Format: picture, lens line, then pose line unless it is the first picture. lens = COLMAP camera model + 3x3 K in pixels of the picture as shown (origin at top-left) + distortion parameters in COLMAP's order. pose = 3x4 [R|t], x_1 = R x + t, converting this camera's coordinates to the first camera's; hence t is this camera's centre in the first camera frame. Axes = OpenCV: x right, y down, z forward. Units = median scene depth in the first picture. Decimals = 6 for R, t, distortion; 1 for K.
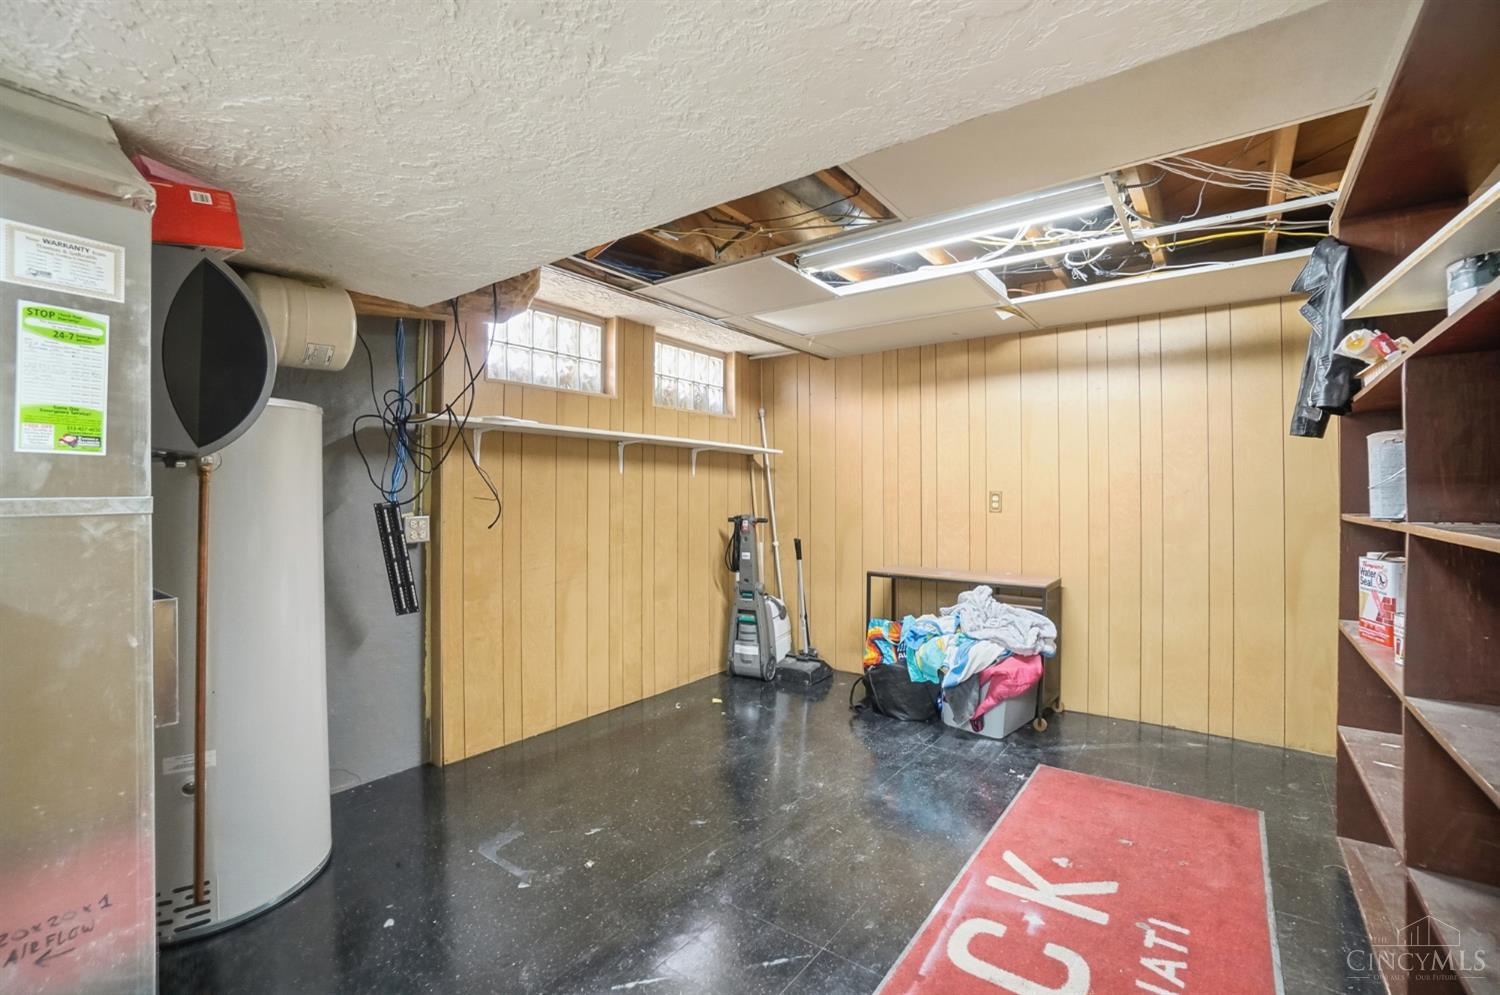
lens RADIAL K [[671.5, 0, 745.7], [0, 671.5, 494.8], [0, 0, 1]] dist [-0.030987, -0.000109]
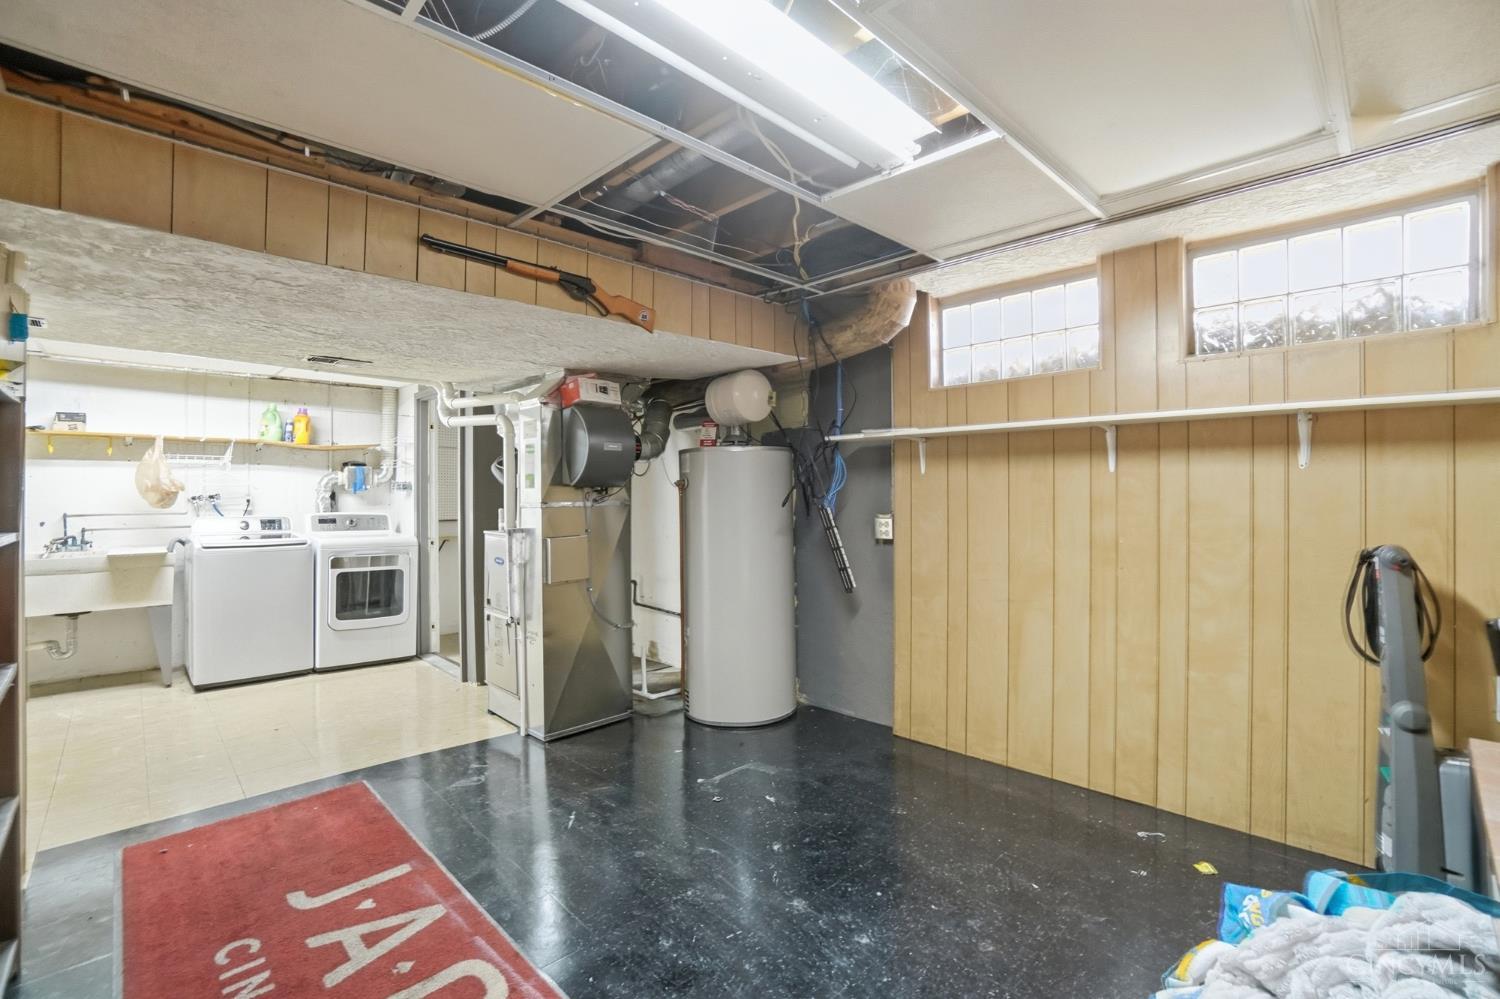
lens RADIAL K [[671.5, 0, 747.1], [0, 671.5, 495.4], [0, 0, 1]] dist [-0.030987, -0.000109]
pose [[-0.158135, 0.003398, -0.987412, 0.606081], [0.009426, 0.999954, 0.001931, -0.011063], [0.987373, -0.009002, -0.158159, 0.767190]]
